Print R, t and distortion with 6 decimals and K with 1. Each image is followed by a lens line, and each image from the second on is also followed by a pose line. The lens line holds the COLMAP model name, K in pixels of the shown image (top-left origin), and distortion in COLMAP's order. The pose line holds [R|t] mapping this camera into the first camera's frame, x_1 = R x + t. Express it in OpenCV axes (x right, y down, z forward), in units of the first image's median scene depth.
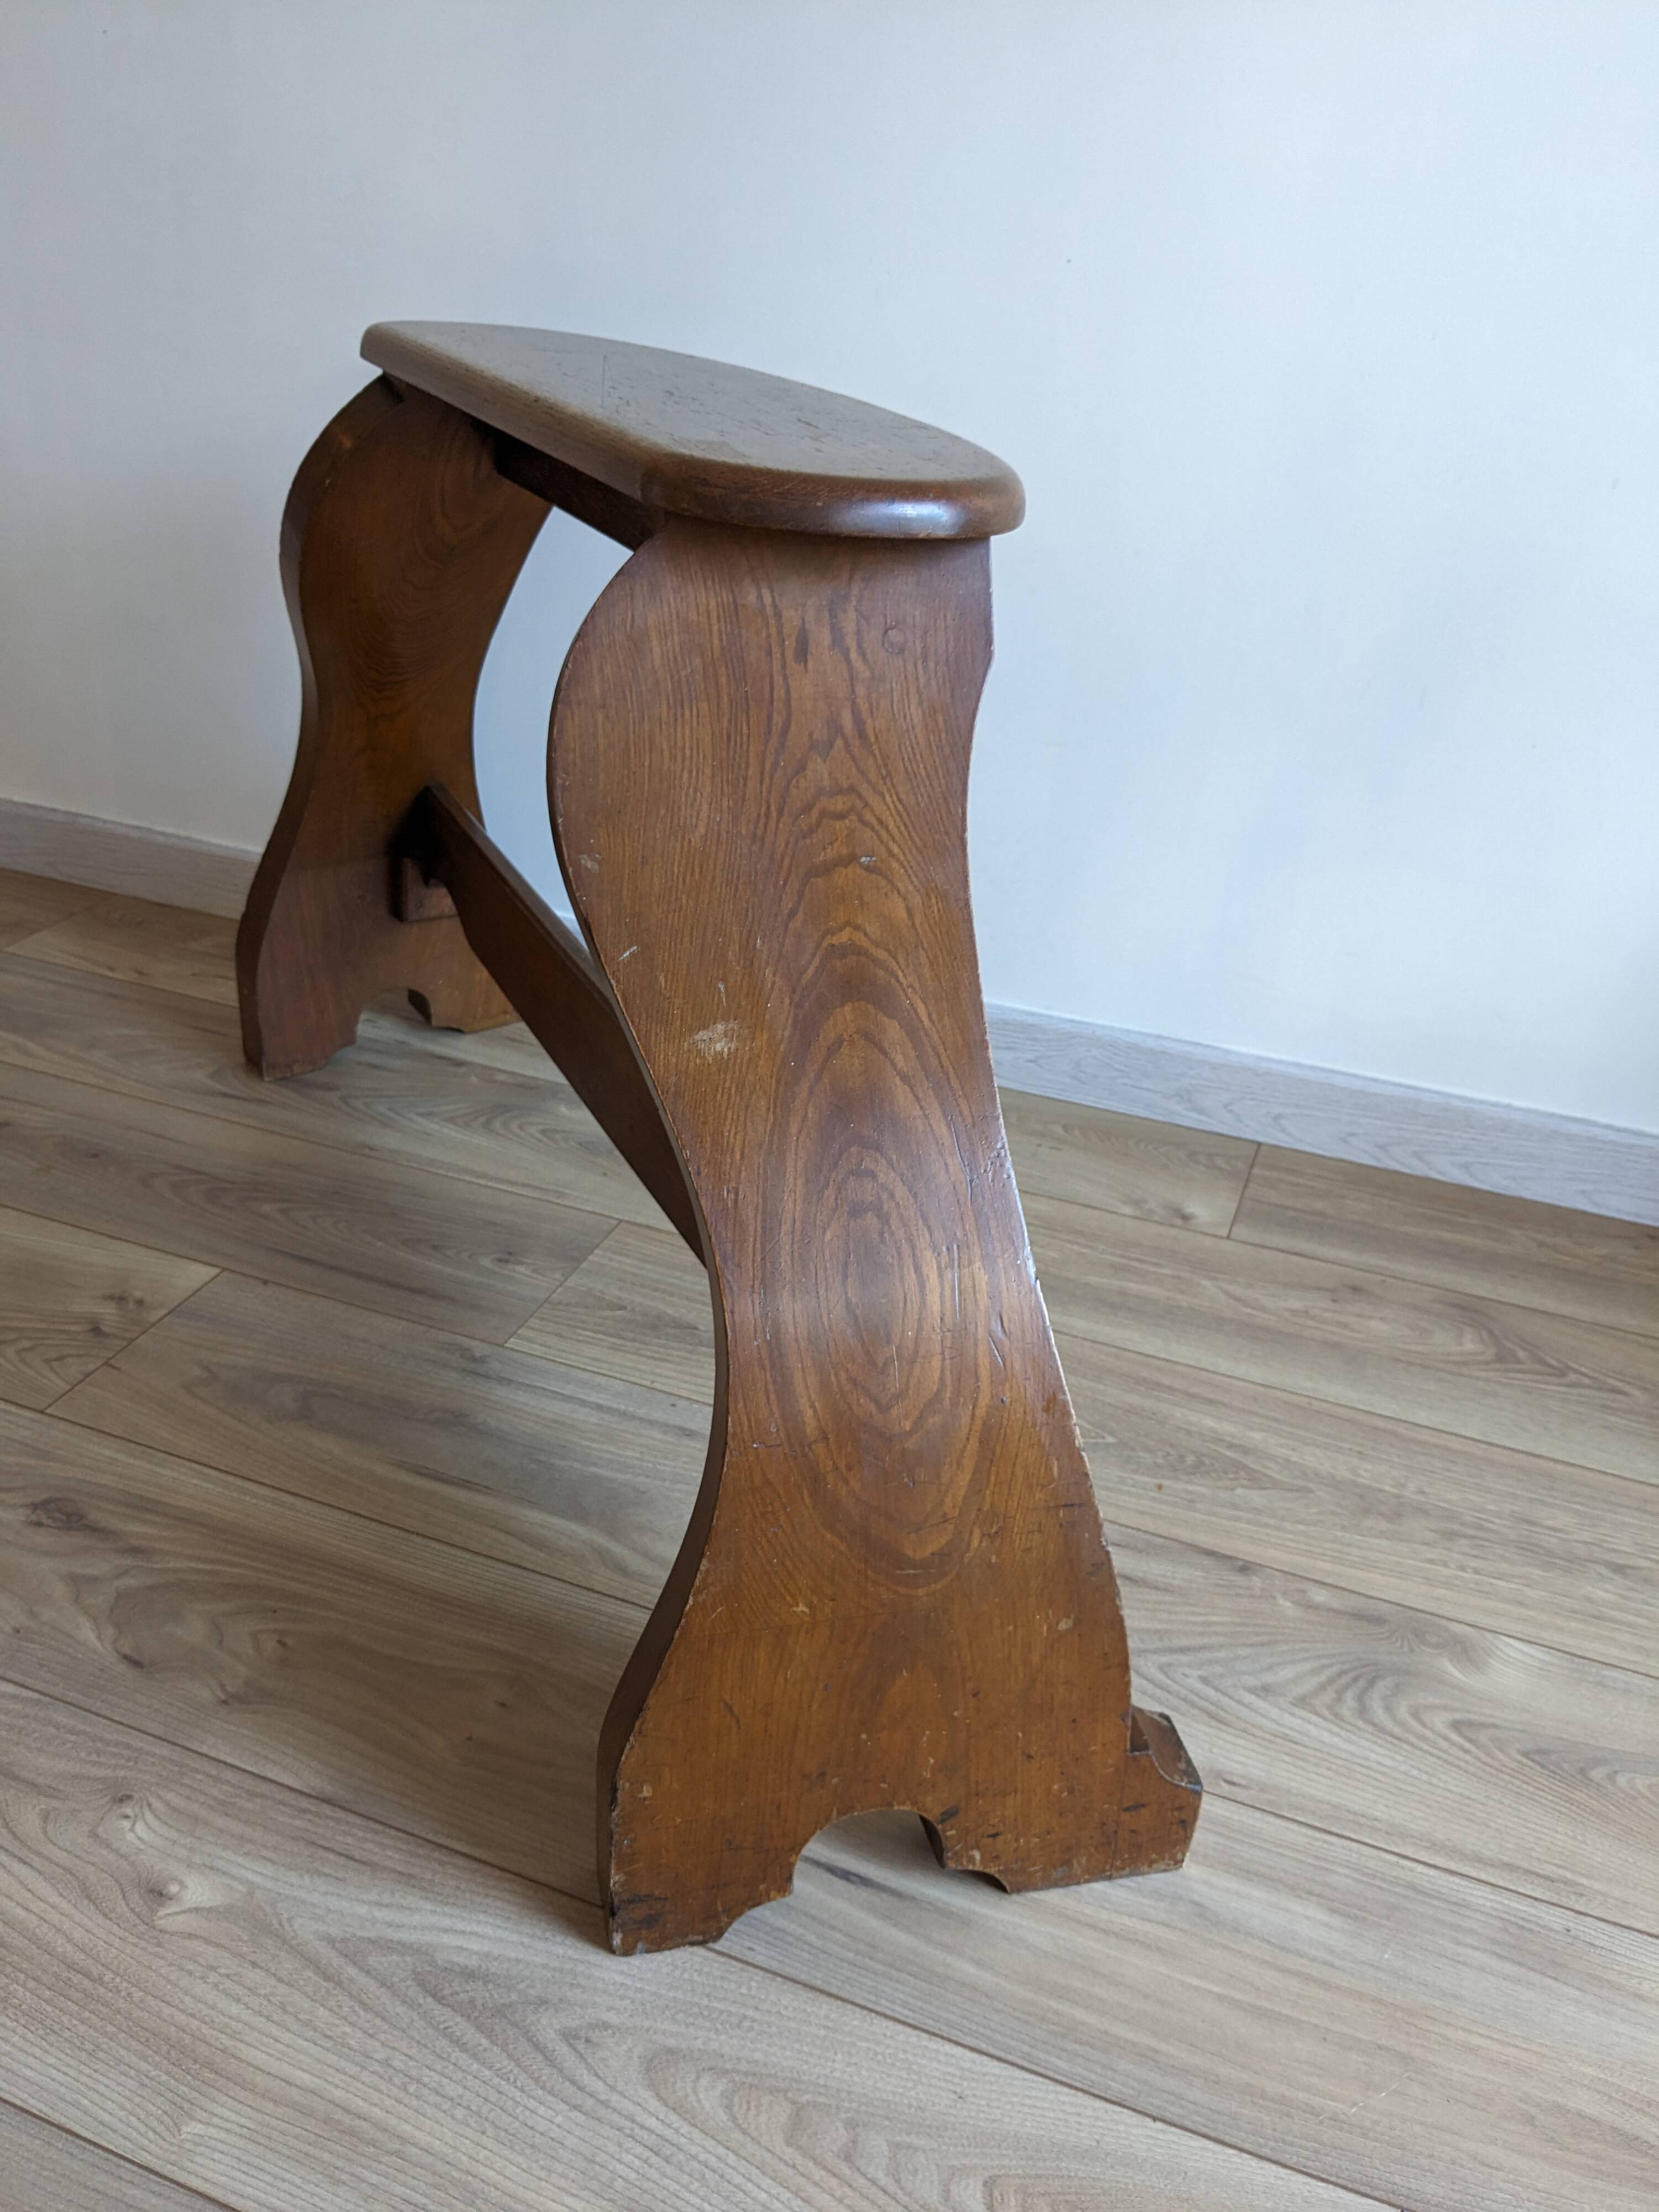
lens RADIAL K [[1767.2, 0, 820.7], [0, 1767.2, 1111.4], [0, 0, 1]] dist [0.039413, -0.078813]
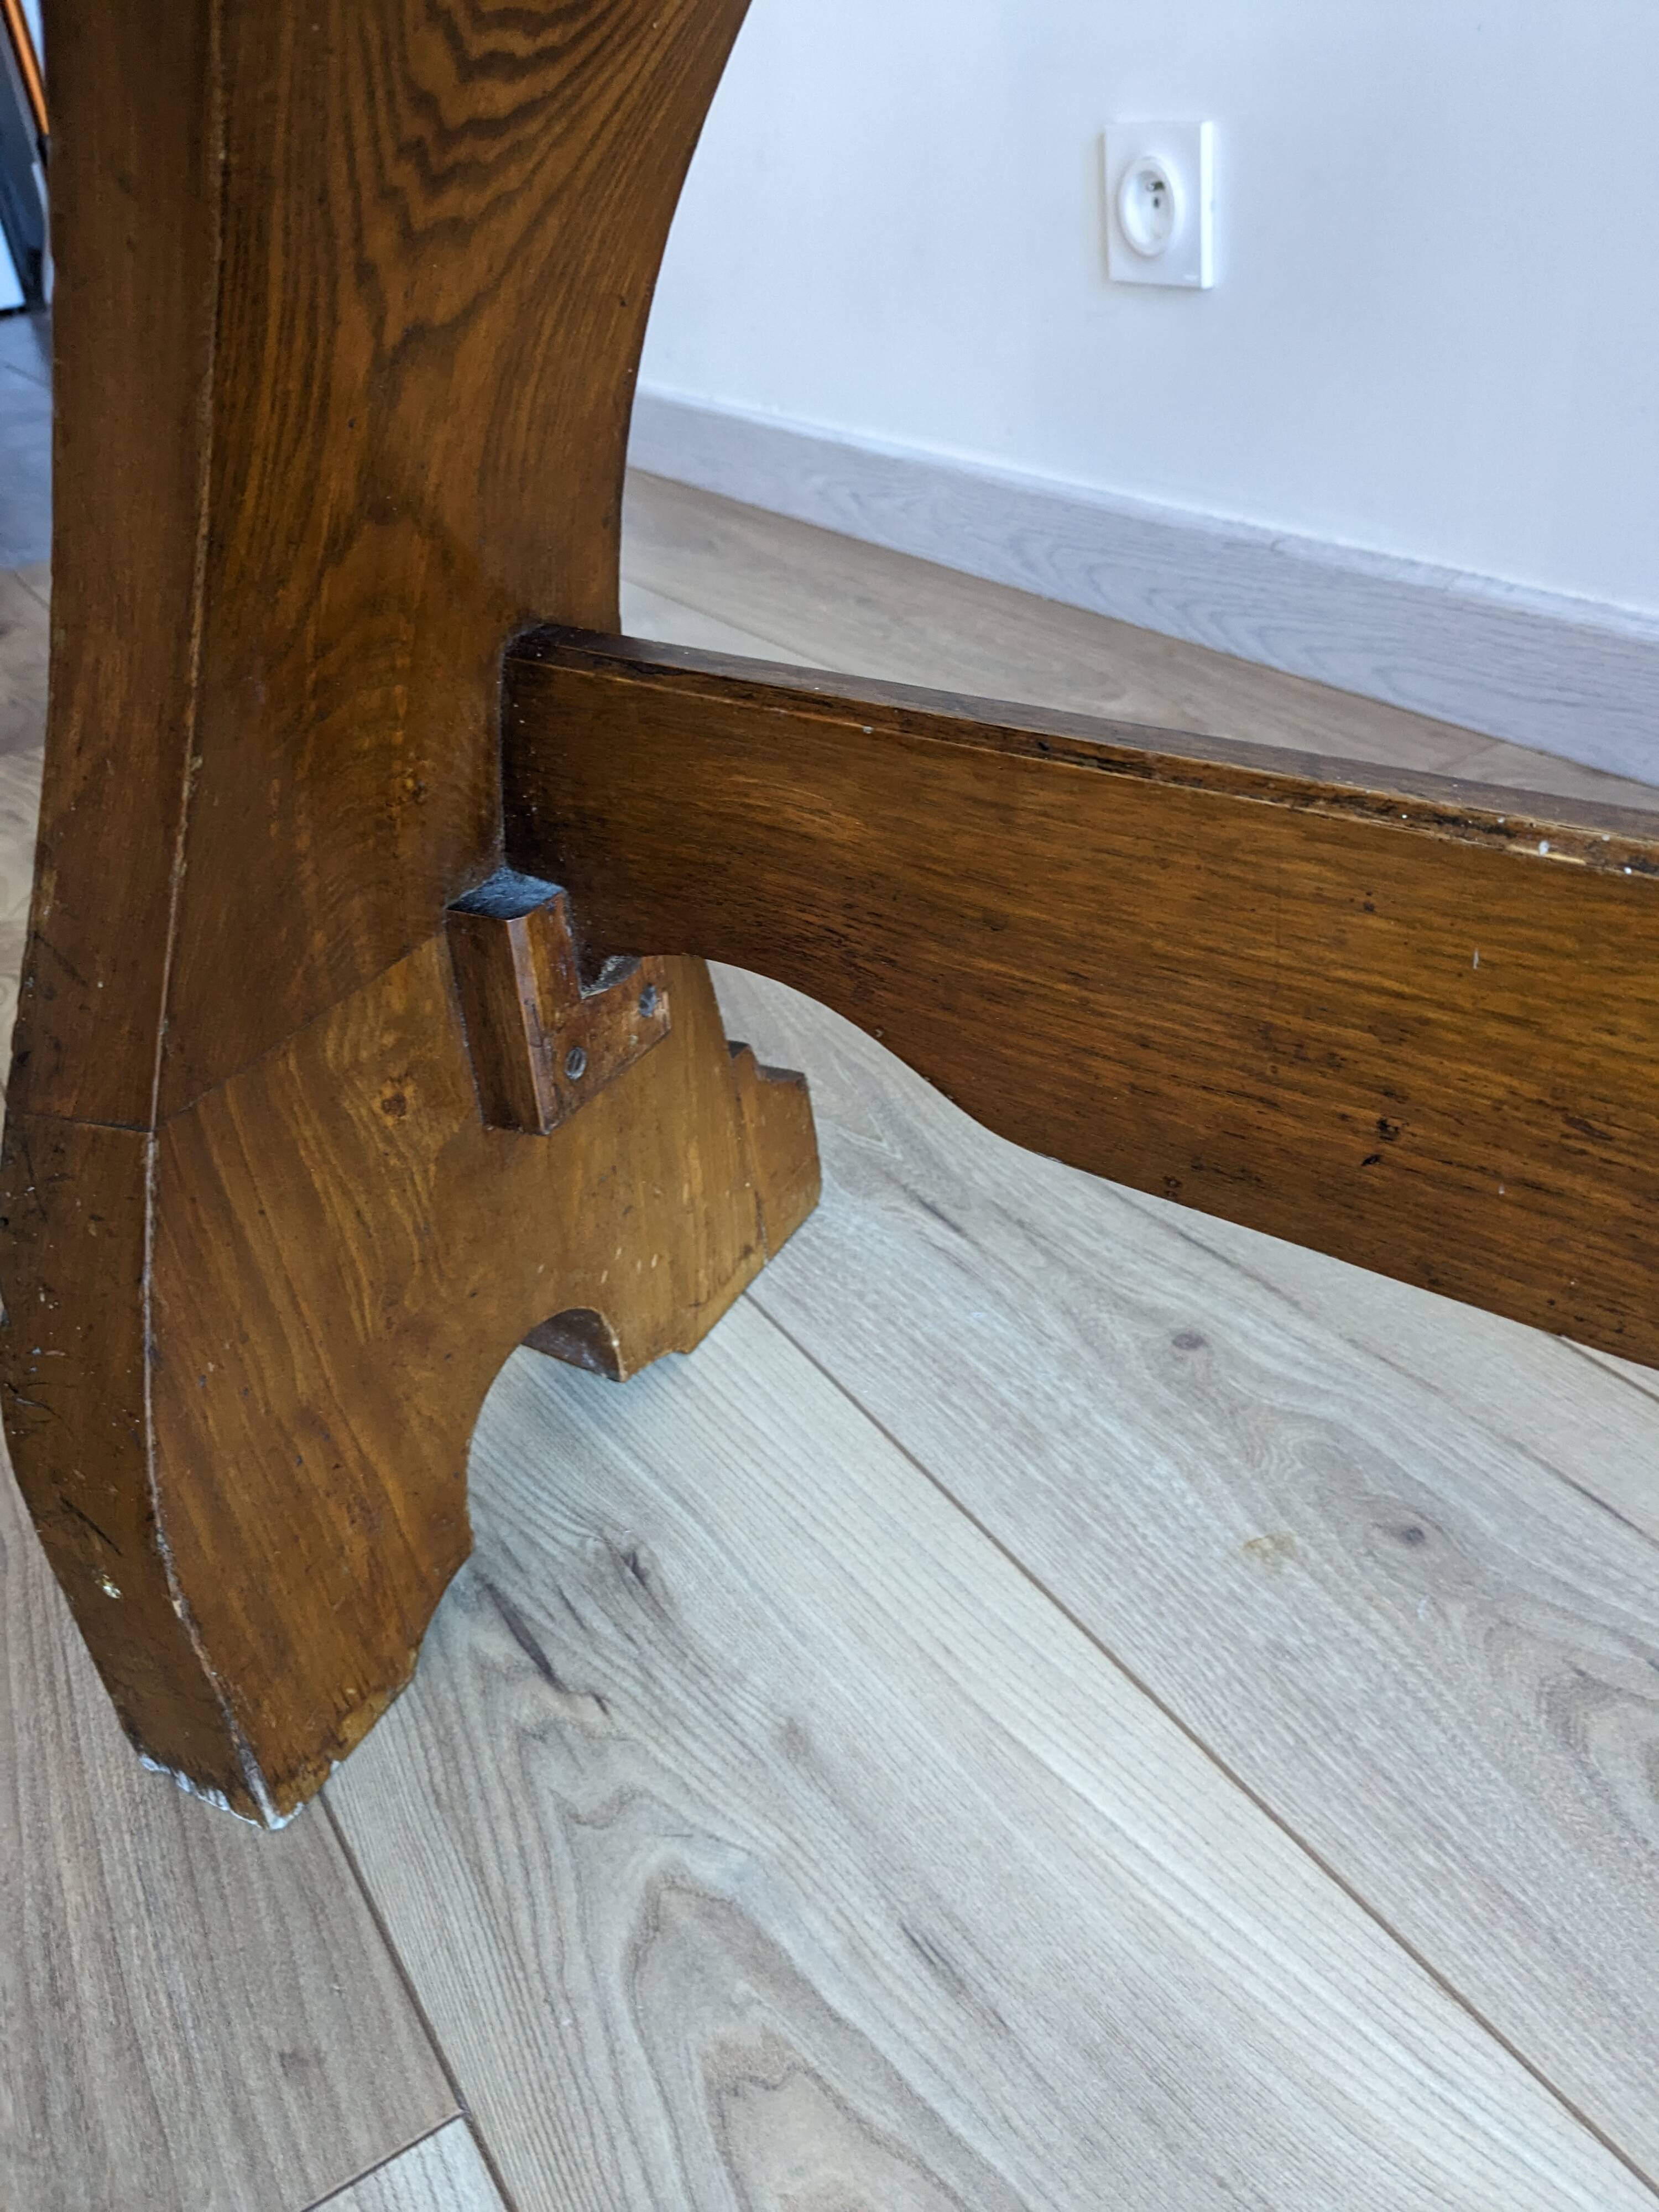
lens RADIAL K [[1773.0, 0, 839.5], [0, 1773.0, 1101.5], [0, 0, 1]] dist [0.040720, -0.076957]
pose [[0.786501, 0.198876, -0.584692, -0.444510], [-0.147626, 0.979828, 0.134698, -0.122360], [0.599685, -0.019624, 0.799995, 0.944482]]
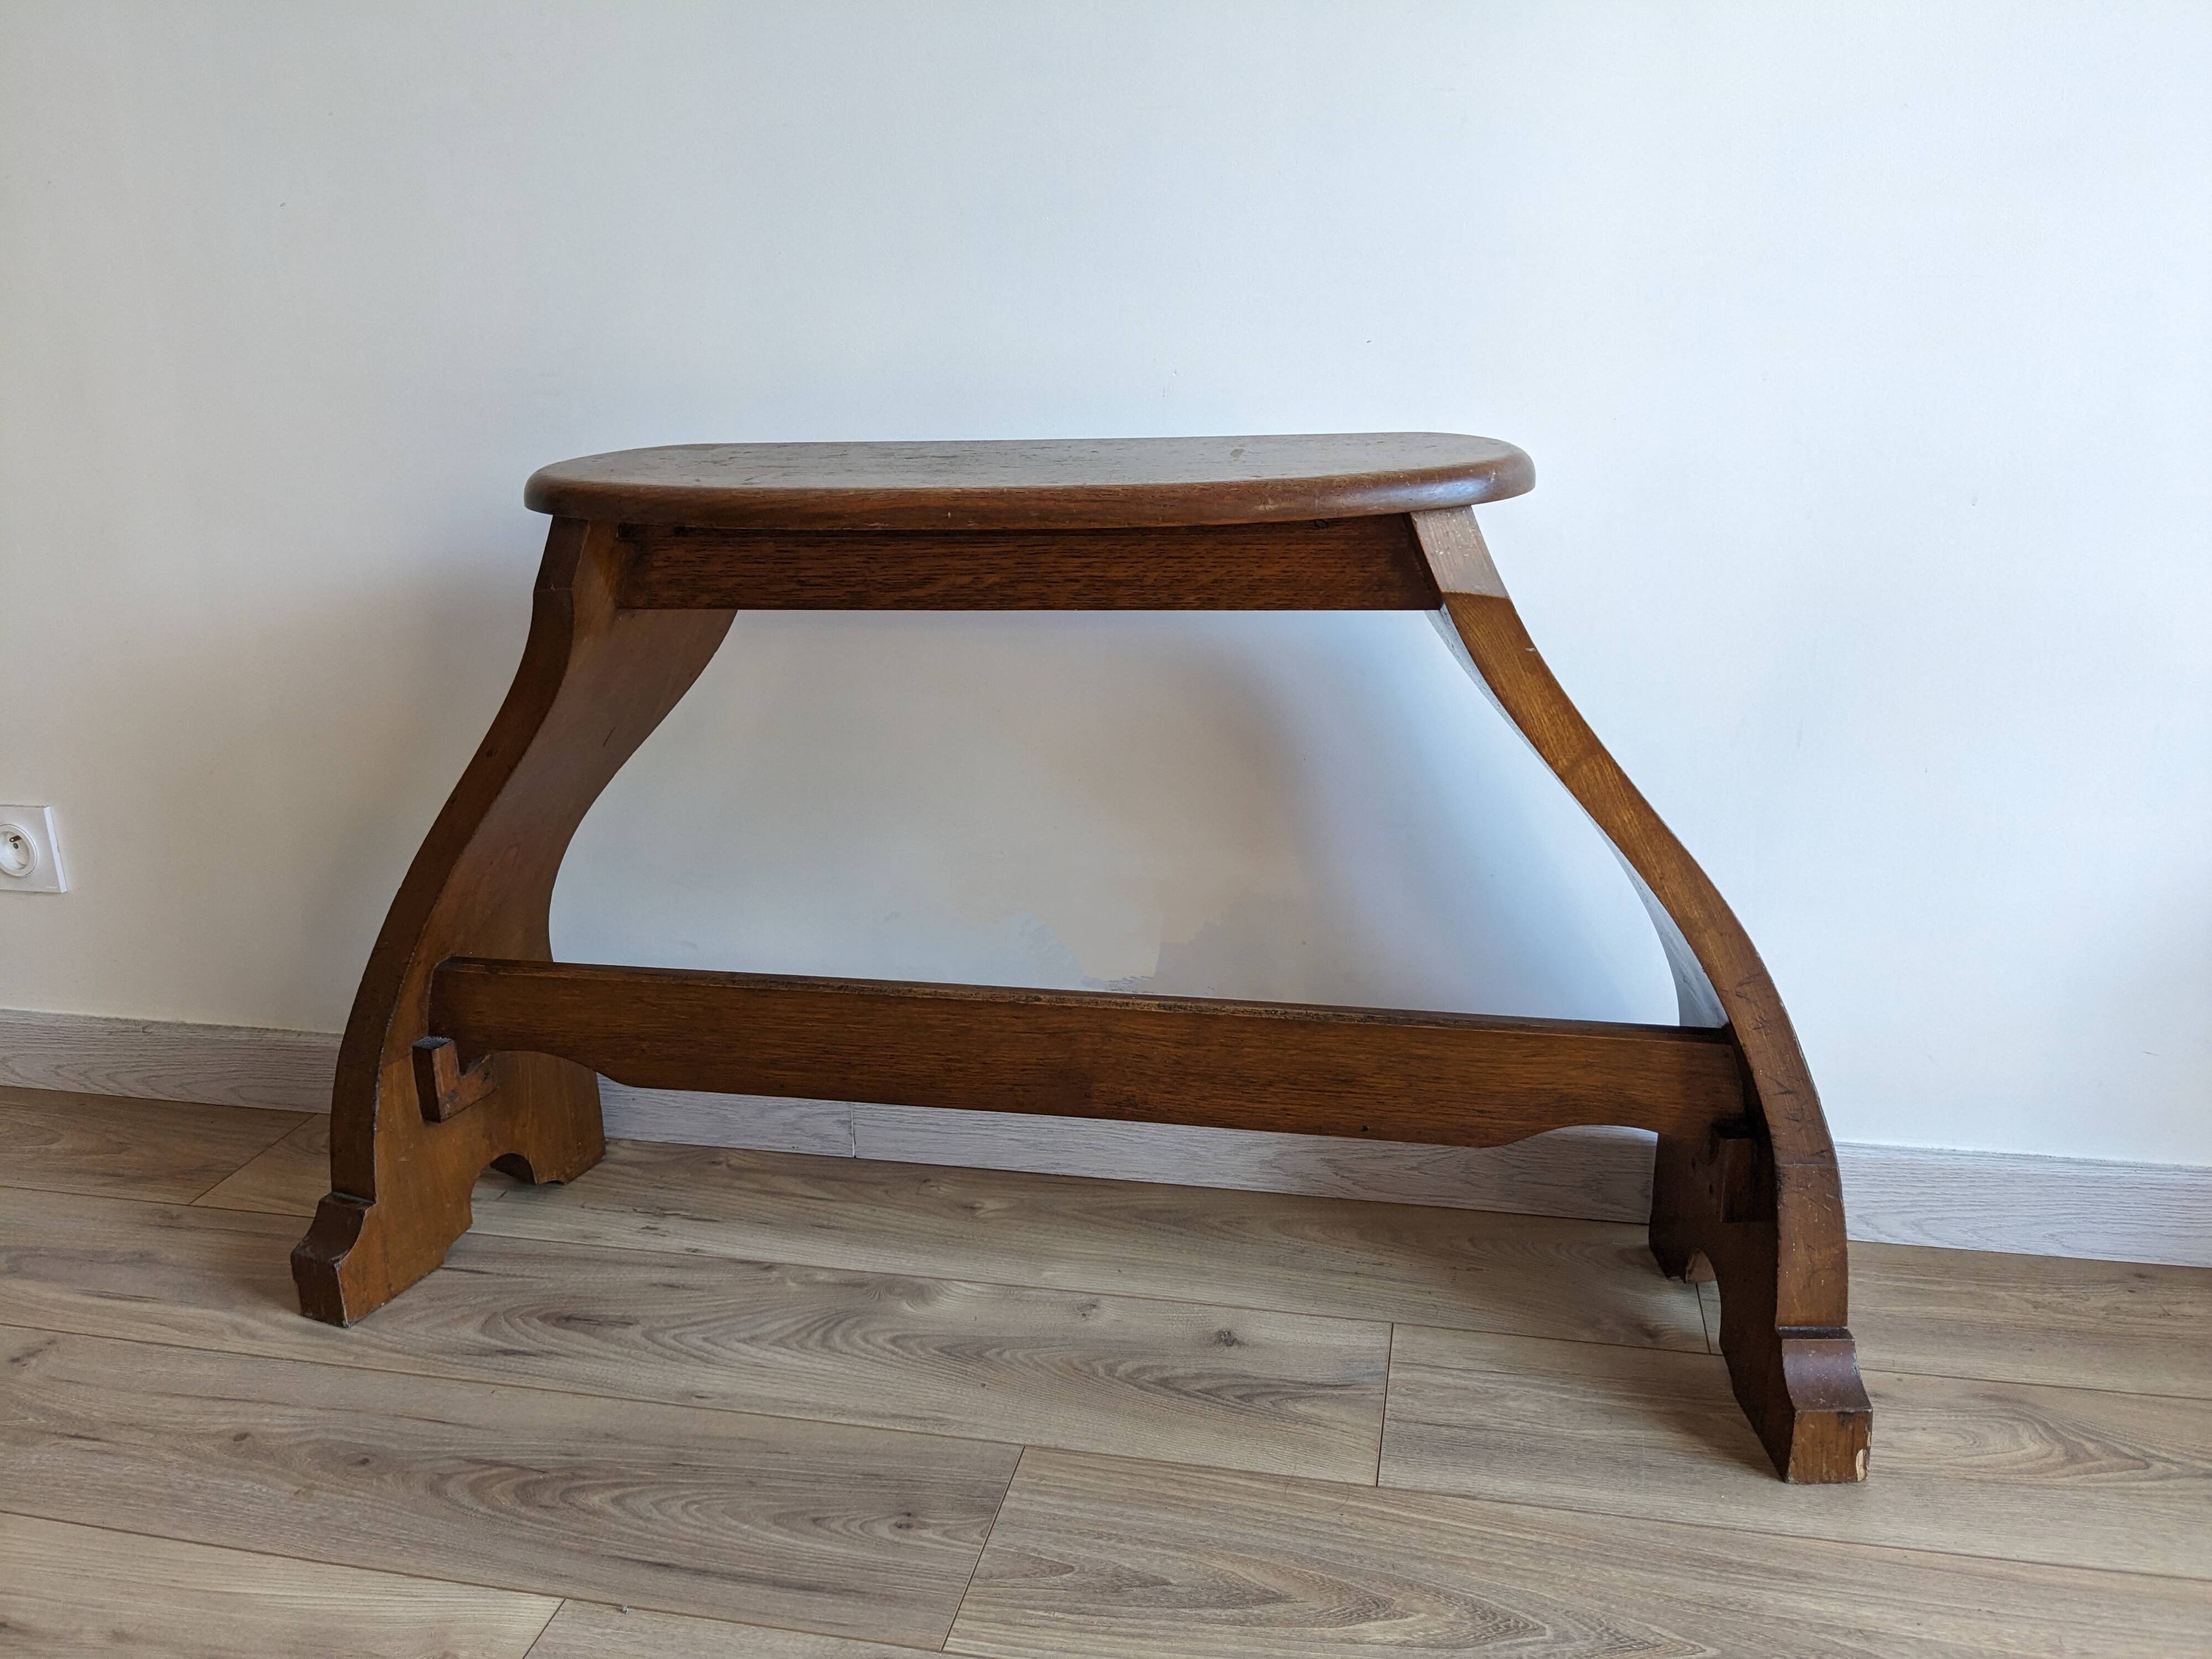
lens RADIAL K [[1758.7, 0, 1084.4], [0, 1758.7, 821.7], [0, 0, 1]] dist [0.034170, -0.063563]
pose [[0.986298, -0.120020, 0.113183, -0.198997], [0.139820, 0.972280, -0.187406, -0.088834], [-0.087553, 0.200664, 0.975740, 0.174316]]
